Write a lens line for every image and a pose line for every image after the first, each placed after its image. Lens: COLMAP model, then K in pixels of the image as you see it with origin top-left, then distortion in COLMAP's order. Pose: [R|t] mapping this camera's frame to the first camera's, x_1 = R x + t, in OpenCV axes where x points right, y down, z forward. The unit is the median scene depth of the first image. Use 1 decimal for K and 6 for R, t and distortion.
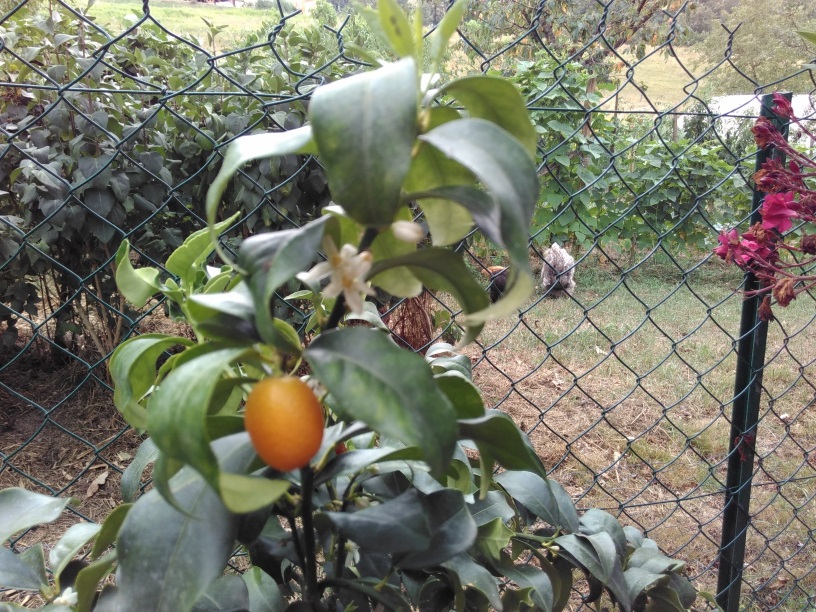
lens RADIAL K [[698.2, 0, 411.6], [0, 698.2, 304.9], [0, 0, 1]] dist [0.069941, -0.131387]
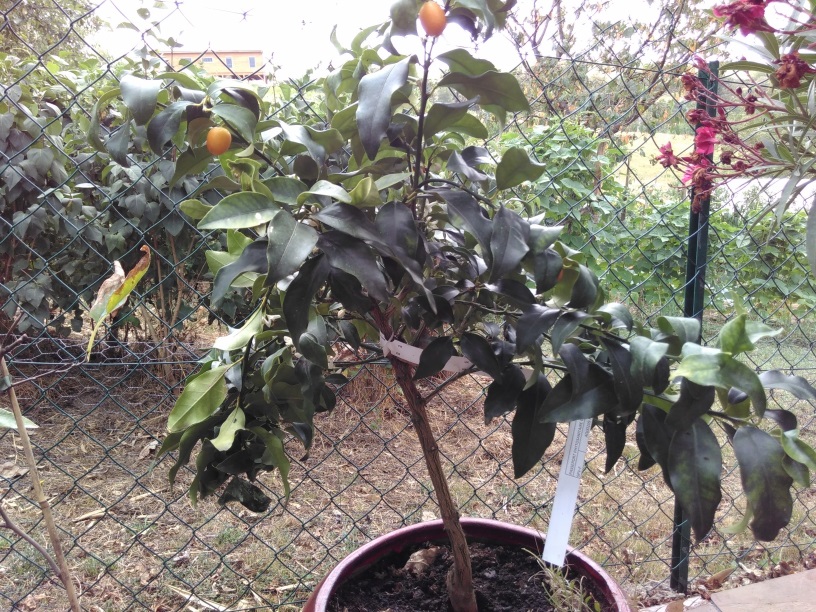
lens RADIAL K [[698.2, 0, 411.1], [0, 698.2, 303.6], [0, 0, 1]] dist [0.069941, -0.131387]
pose [[0.999001, 0.038562, -0.022605, -0.009322], [-0.040754, 0.993500, -0.106284, 0.106239], [0.018360, 0.107099, 0.994079, -0.113414]]
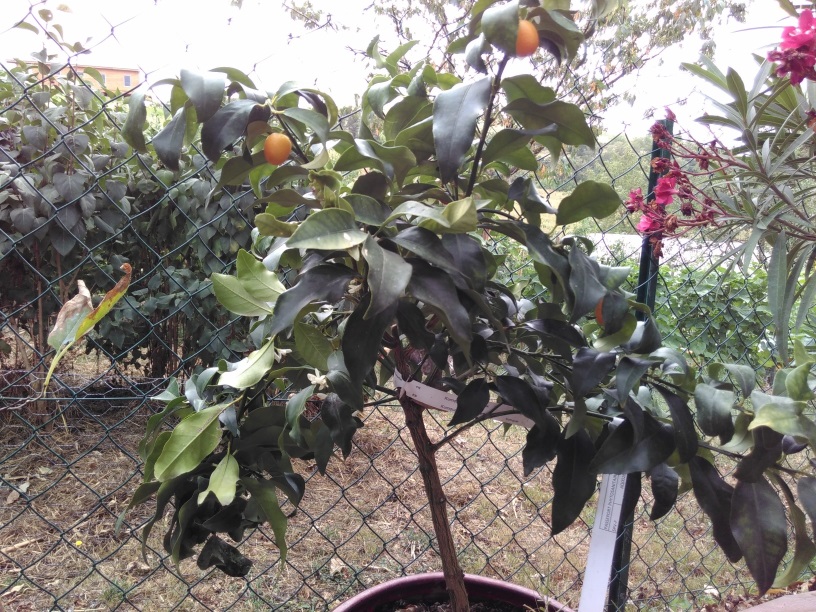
lens RADIAL K [[698.2, 0, 412.2], [0, 698.2, 301.3], [0, 0, 1]] dist [0.069941, -0.131387]
pose [[0.984521, 0.080335, 0.155770, -0.062019], [-0.053521, 0.984116, -0.169264, 0.106282], [-0.166894, 0.158307, 0.973183, -0.089857]]
